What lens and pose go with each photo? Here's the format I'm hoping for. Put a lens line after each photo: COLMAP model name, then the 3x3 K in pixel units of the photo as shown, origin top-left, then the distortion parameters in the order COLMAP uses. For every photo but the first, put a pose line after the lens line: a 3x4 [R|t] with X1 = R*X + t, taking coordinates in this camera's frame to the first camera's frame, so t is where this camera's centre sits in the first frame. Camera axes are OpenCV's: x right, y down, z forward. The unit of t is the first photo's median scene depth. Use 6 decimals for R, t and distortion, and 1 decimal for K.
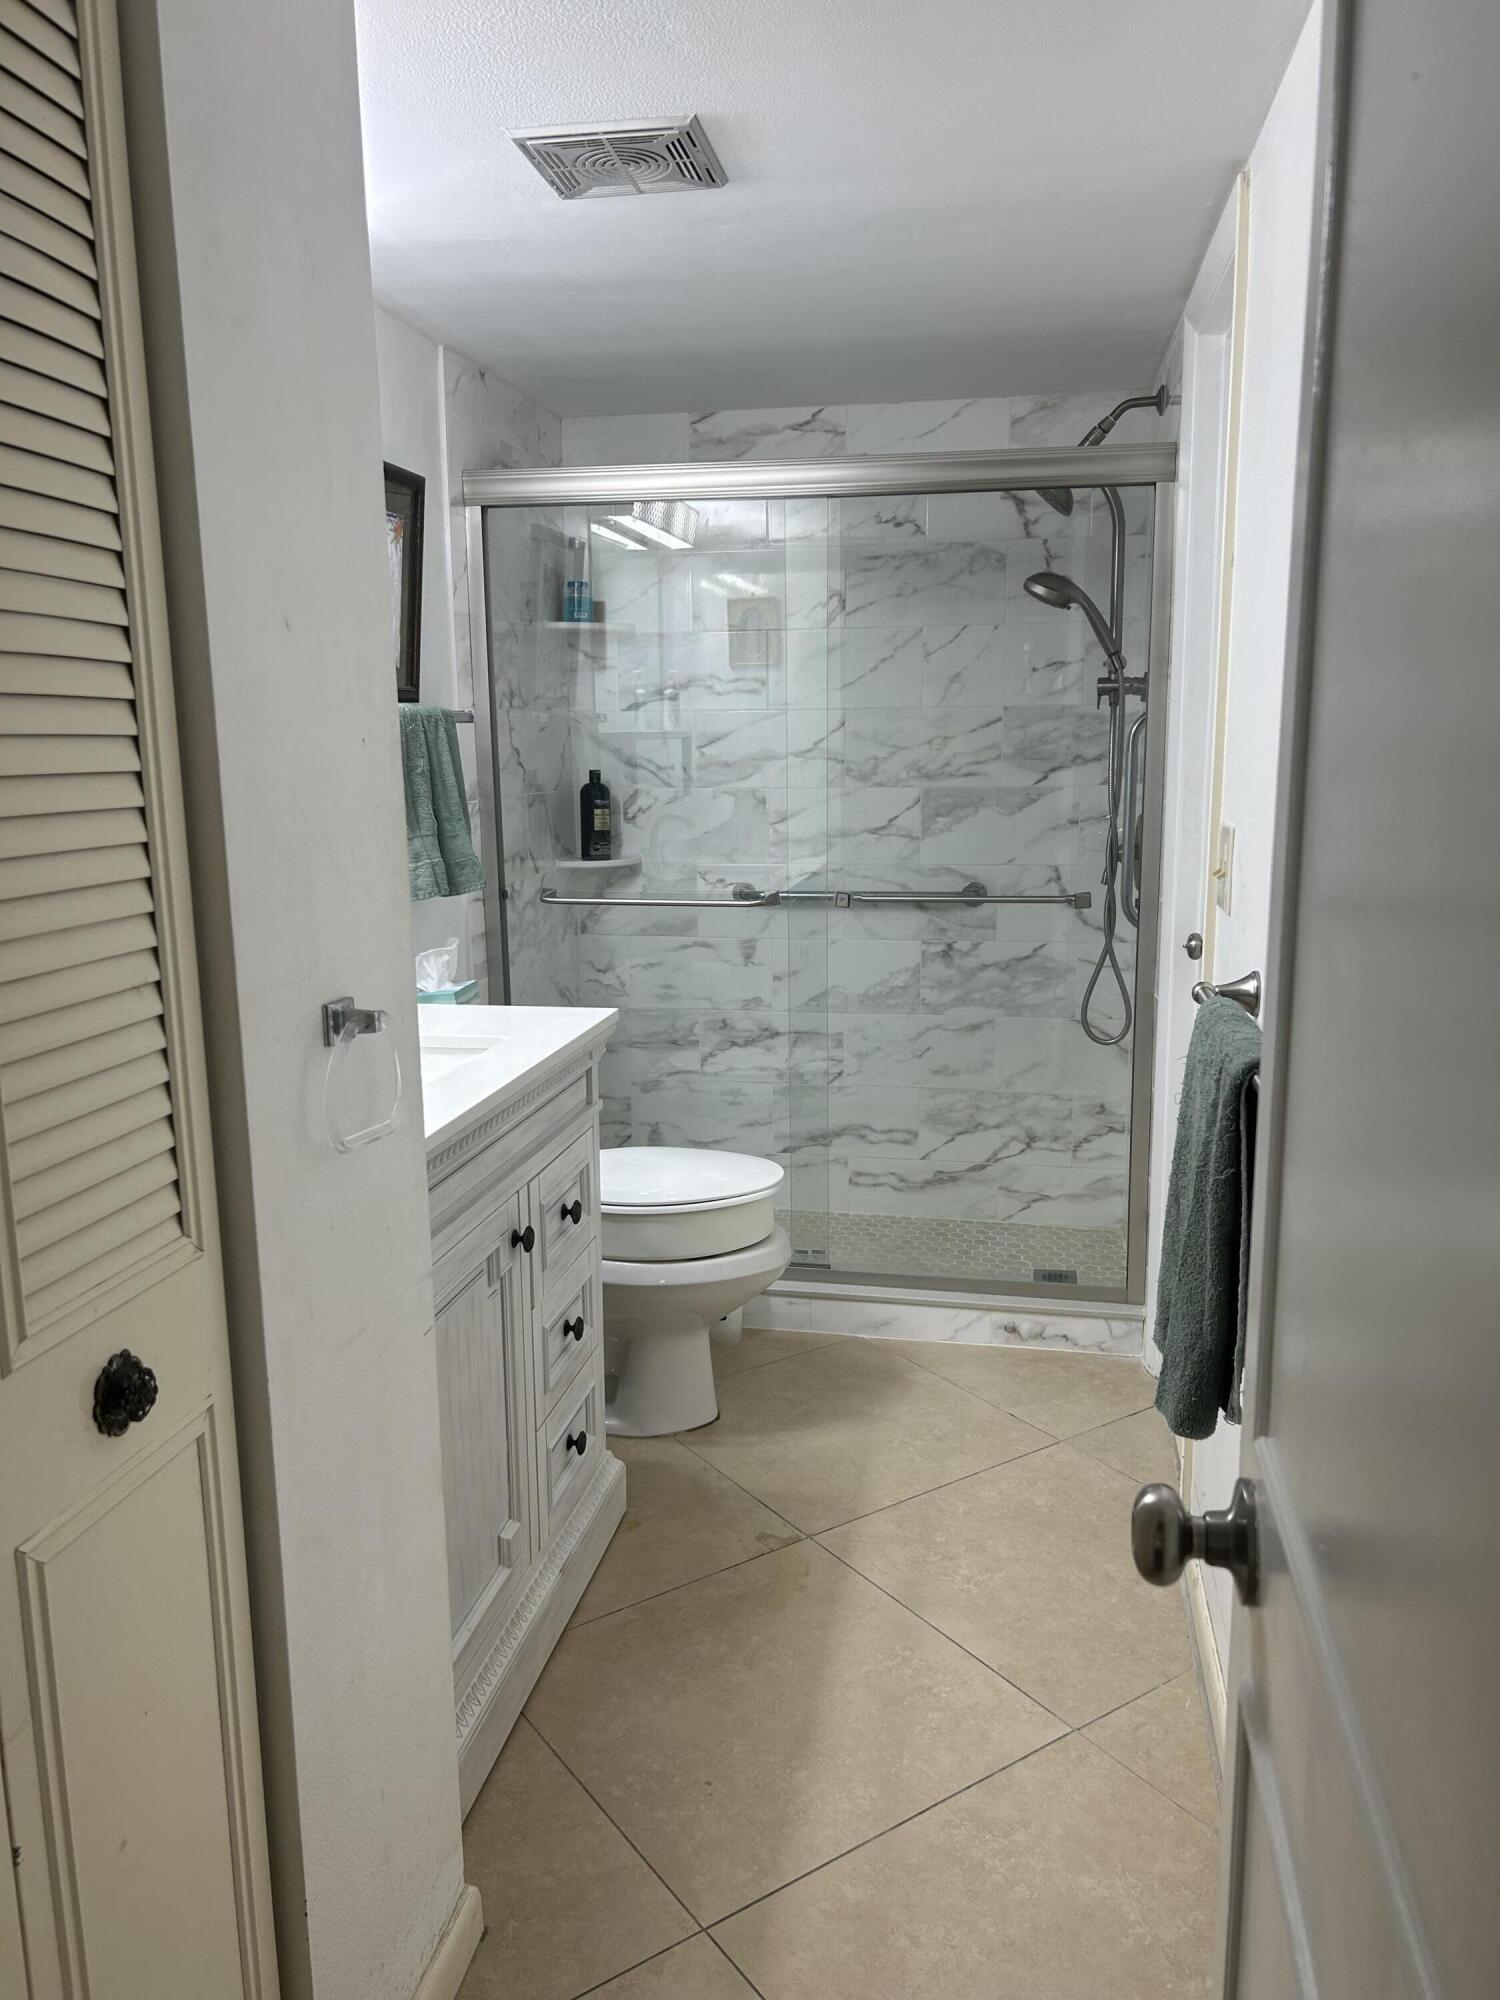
lens RADIAL K [[1510.4, 0, 729.0], [0, 1510.4, 1008.5], [0, 0, 1]] dist [0.094633, -0.188249]
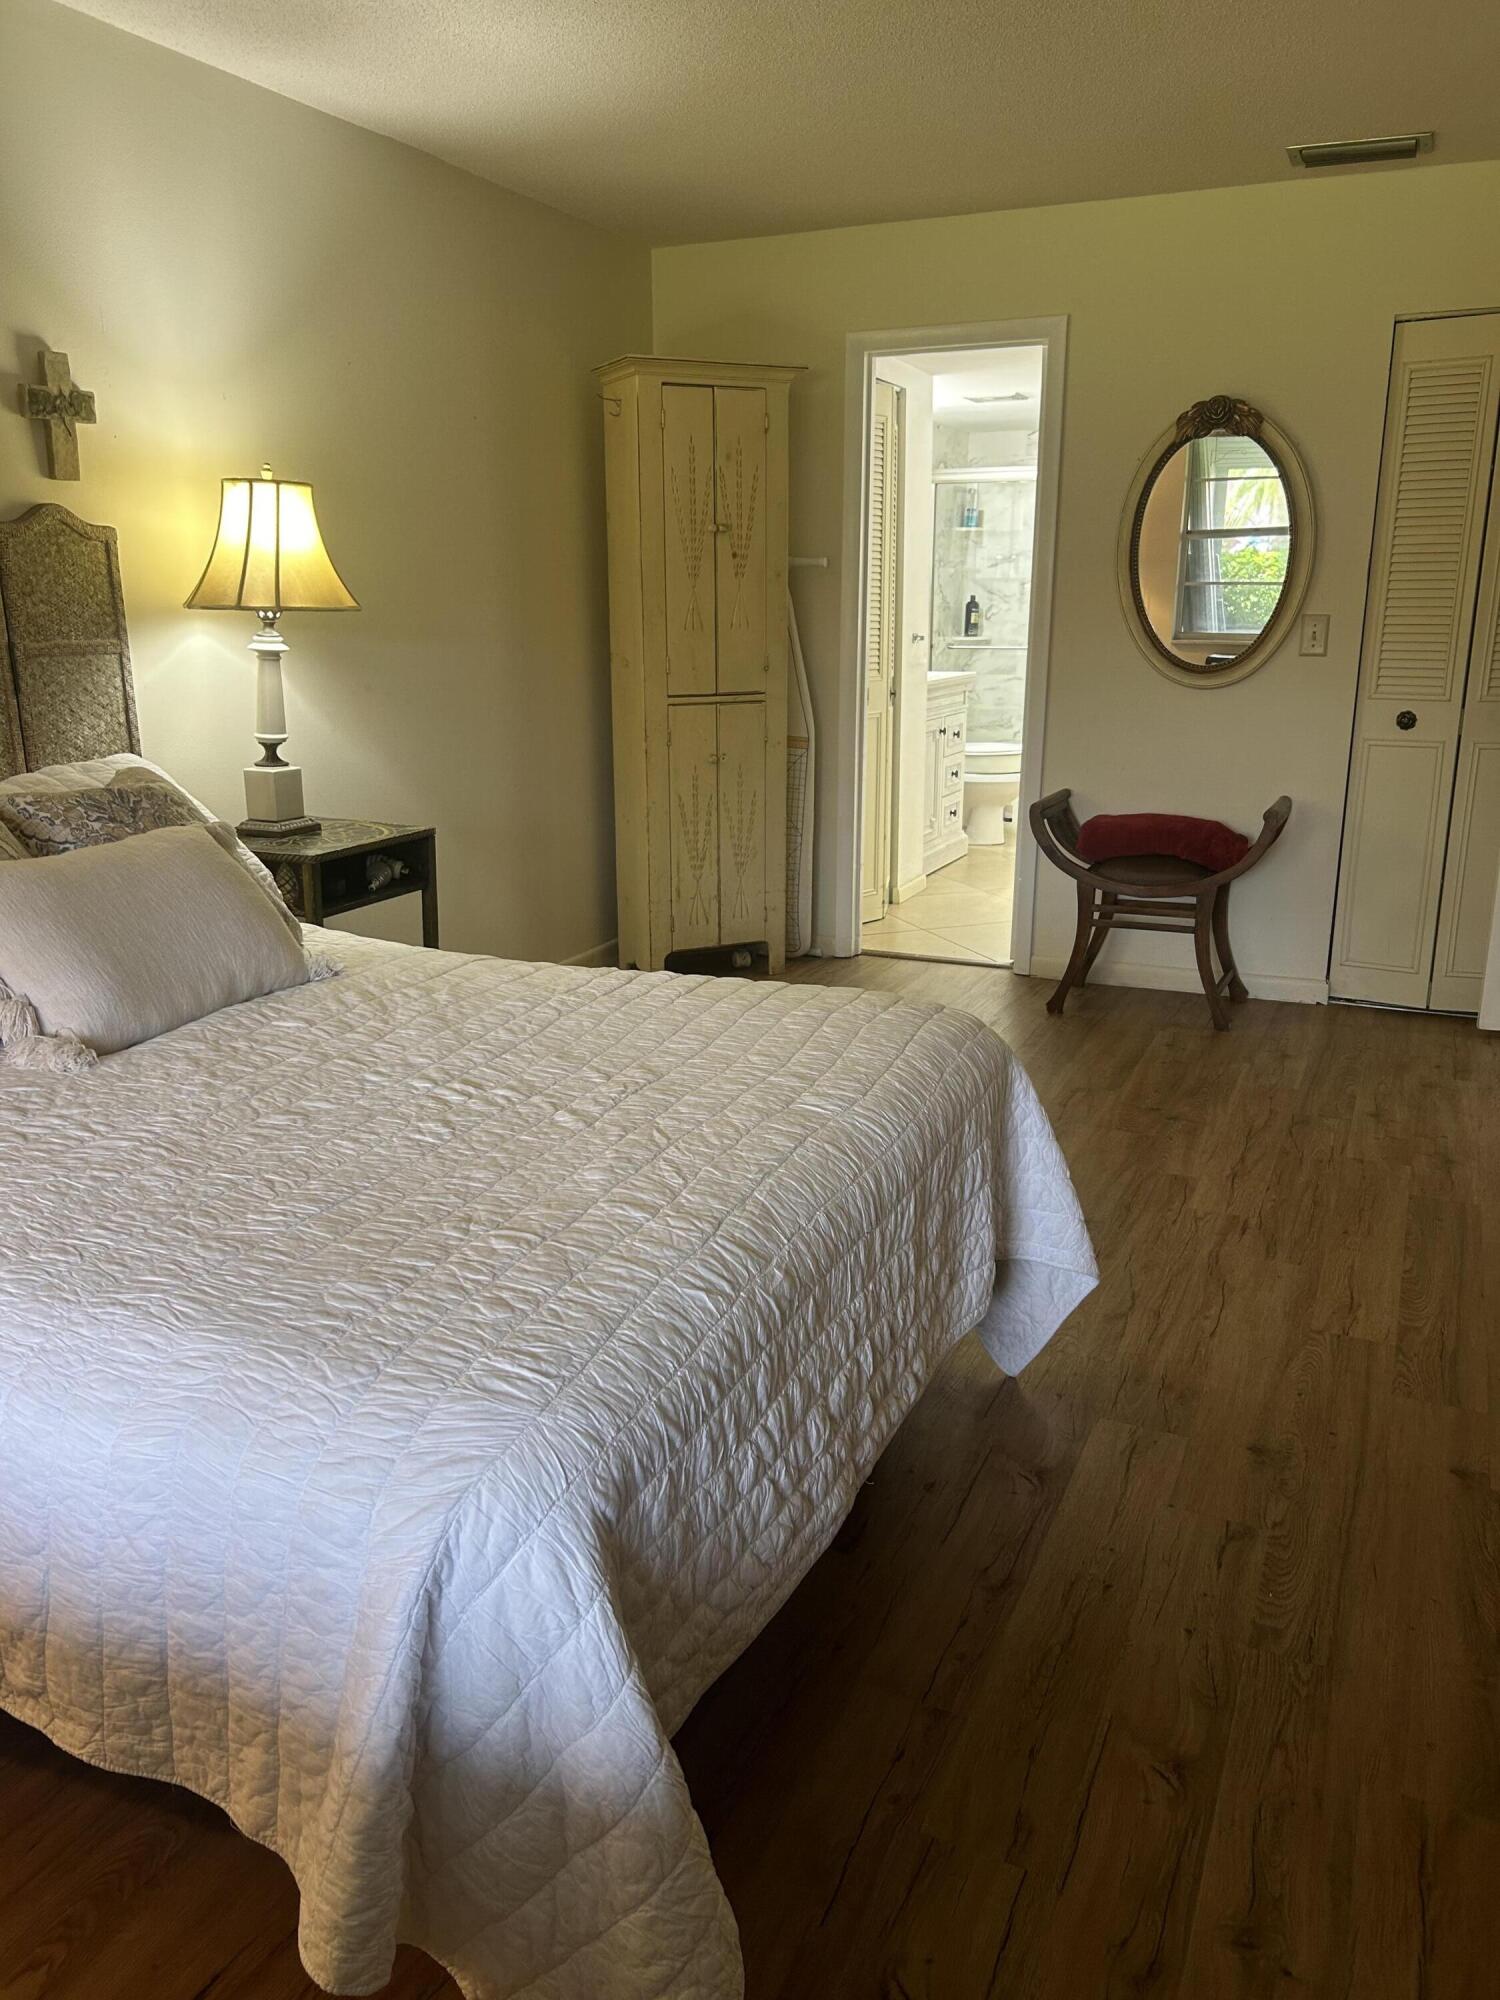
lens RADIAL K [[1510.4, 0, 729.0], [0, 1510.4, 1008.5], [0, 0, 1]] dist [0.094633, -0.188249]
pose [[0.973383, 0.068490, -0.218713, 0.090194], [-0.048572, 0.994274, 0.095188, 0.244052], [0.223980, -0.082031, 0.971135, -1.265383]]
